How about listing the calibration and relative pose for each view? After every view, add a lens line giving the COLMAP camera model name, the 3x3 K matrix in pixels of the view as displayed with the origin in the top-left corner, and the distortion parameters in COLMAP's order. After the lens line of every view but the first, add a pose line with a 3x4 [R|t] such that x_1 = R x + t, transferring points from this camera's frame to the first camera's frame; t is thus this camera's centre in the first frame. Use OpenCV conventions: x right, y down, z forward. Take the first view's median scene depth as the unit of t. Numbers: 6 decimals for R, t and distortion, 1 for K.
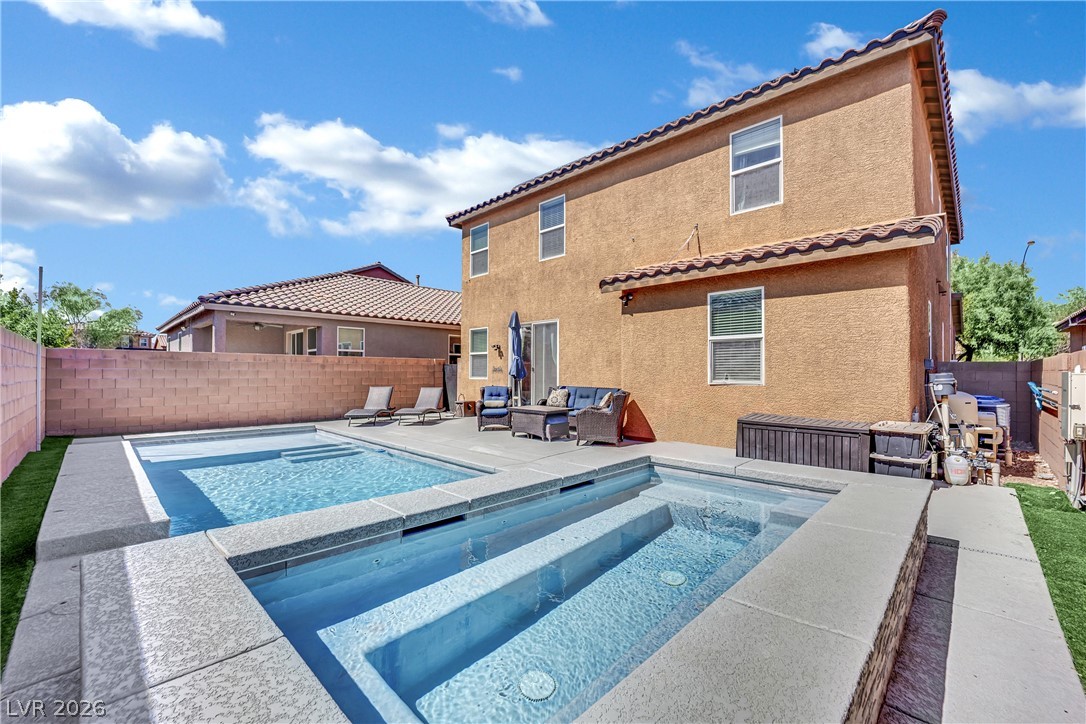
lens RADIAL K [[450.1, 0, 543.0], [0, 450.1, 362.0], [0, 0, 1]] dist [-0.020687, -0.000246]
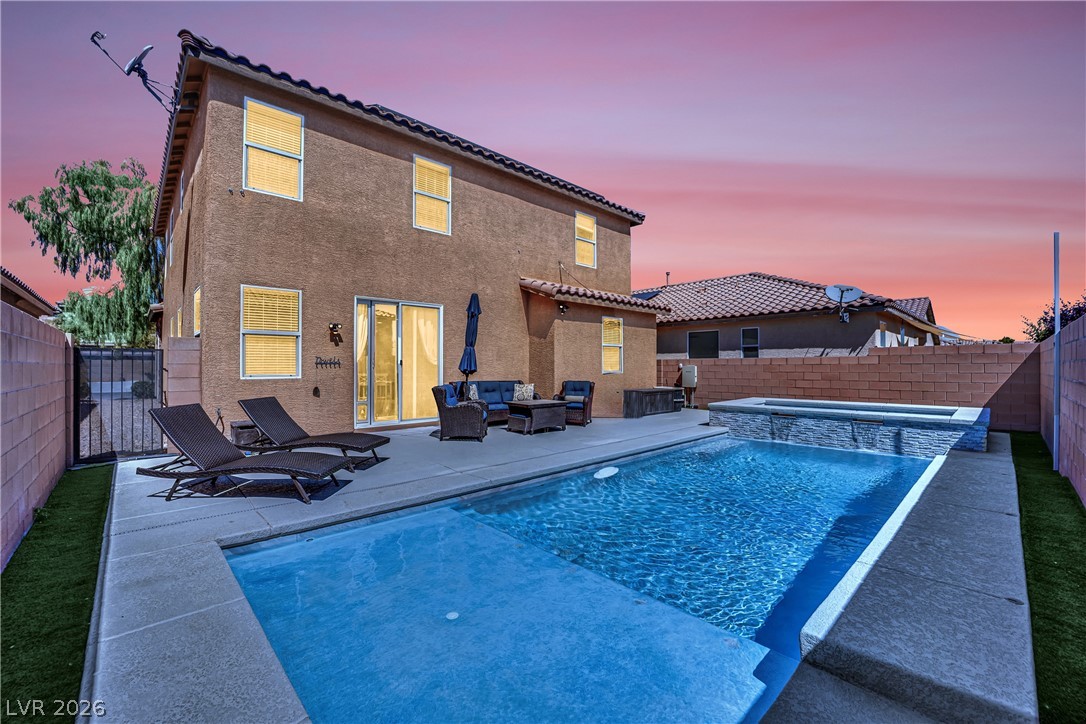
lens RADIAL K [[444.8, 0, 546.0], [0, 444.8, 361.8], [0, 0, 1]] dist [-0.028525, 0.000933]
pose [[0.034631, 0.000561, 0.999400, -0.808590], [-0.027309, 0.999627, 0.000385, 0.008594], [-0.999027, -0.027306, 0.034634, 0.756099]]
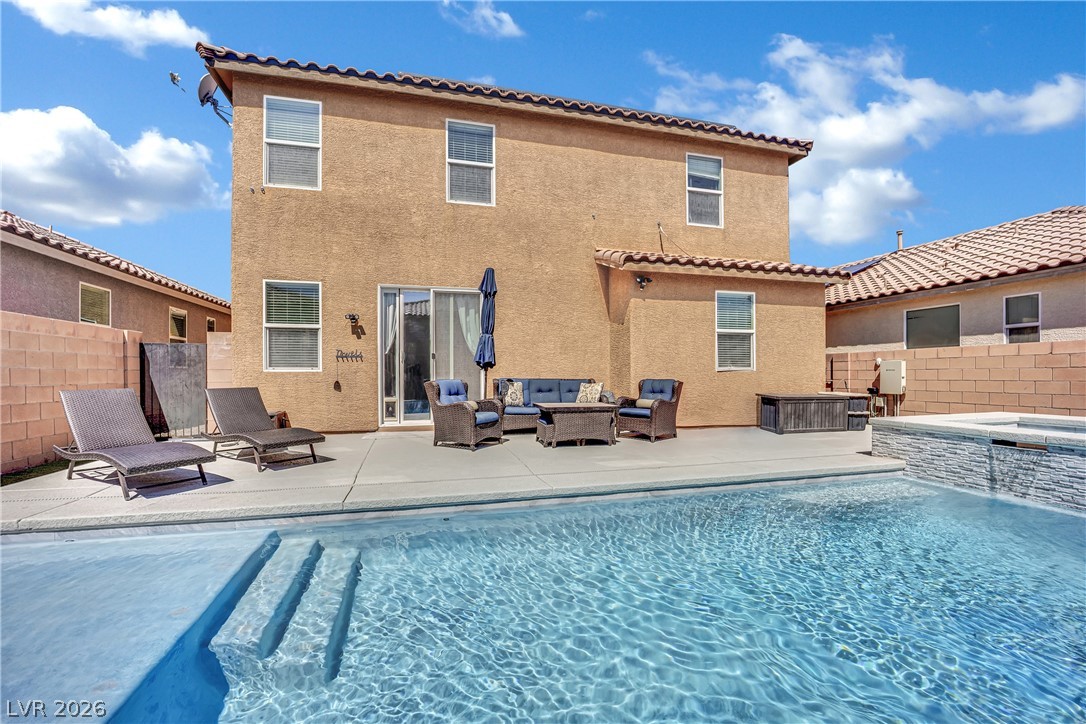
lens RADIAL K [[462.6, 0, 540.2], [0, 462.6, 371.6], [0, 0, 1]] dist [-0.019036, -0.000158]
pose [[0.506579, -0.004280, 0.862183, -0.572879], [-0.017948, 0.999719, 0.015508, 0.027410], [-0.862007, -0.023331, 0.506360, 0.521715]]
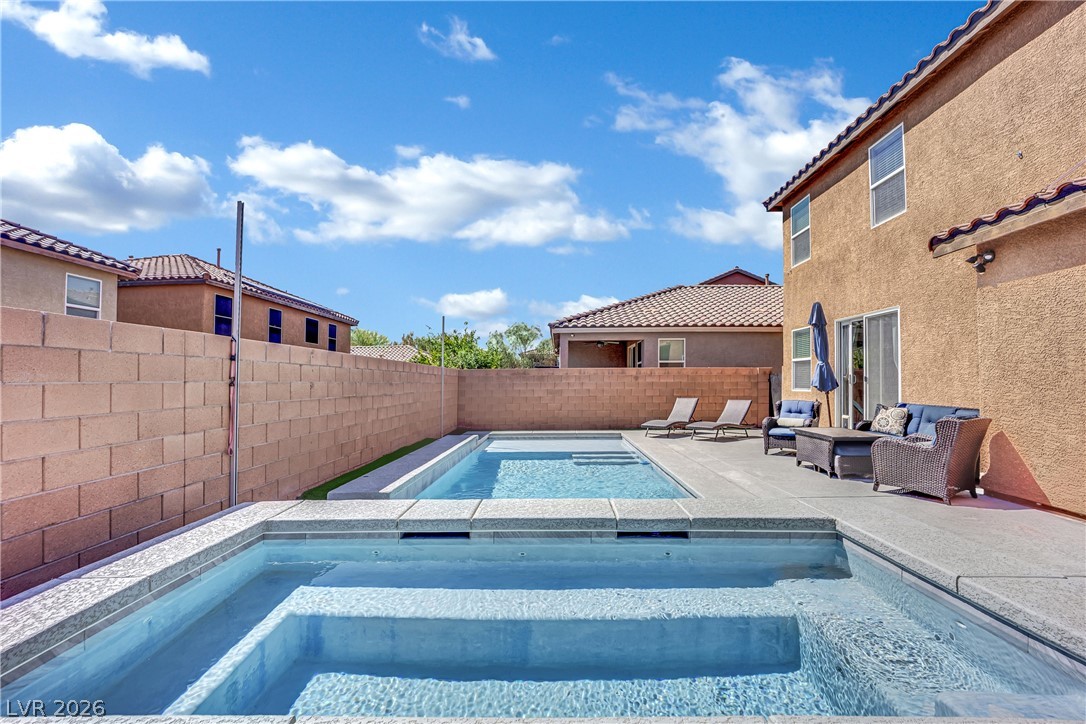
lens RADIAL K [[458.7, 0, 540.1], [0, 458.7, 376.0], [0, 0, 1]] dist [-0.019799, 0.000014]
pose [[0.674392, -0.014978, -0.738221, 0.170871], [0.020171, 0.999795, -0.001858, 0.002980], [0.738098, -0.013638, 0.674556, 0.119657]]
